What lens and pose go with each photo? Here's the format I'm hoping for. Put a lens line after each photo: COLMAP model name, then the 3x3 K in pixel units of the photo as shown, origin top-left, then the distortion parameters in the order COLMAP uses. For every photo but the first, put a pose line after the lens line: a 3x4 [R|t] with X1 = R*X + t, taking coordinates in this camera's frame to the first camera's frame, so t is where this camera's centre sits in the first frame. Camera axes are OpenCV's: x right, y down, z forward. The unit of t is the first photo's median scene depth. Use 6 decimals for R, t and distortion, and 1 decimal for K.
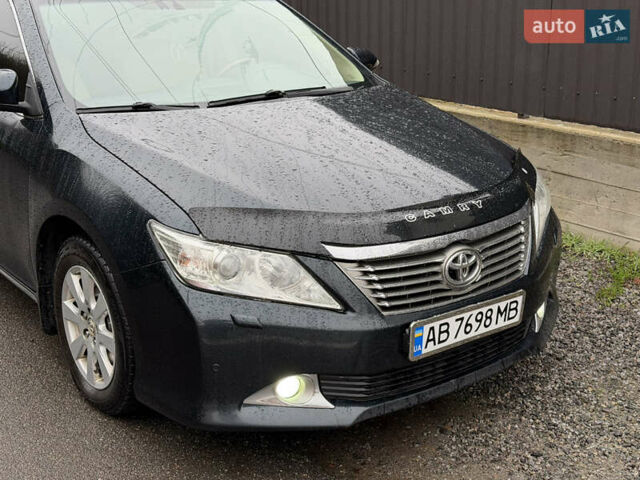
lens RADIAL K [[854.8, 0, 320.0], [0, 854.8, 240.0], [0, 0, 1]] dist [0.093435, 0.044739]
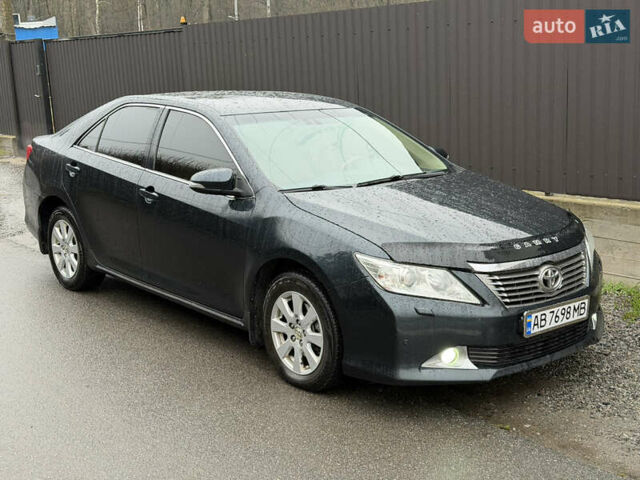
lens RADIAL K [[814.6, 0, 320.0], [0, 814.6, 240.0], [0, 0, 1]] dist [0.065167, -0.043667]
pose [[0.999235, -0.036578, 0.013810, -0.266746], [0.037972, 0.992066, -0.119845, 0.123885], [-0.009316, 0.120277, 0.992697, -0.465926]]
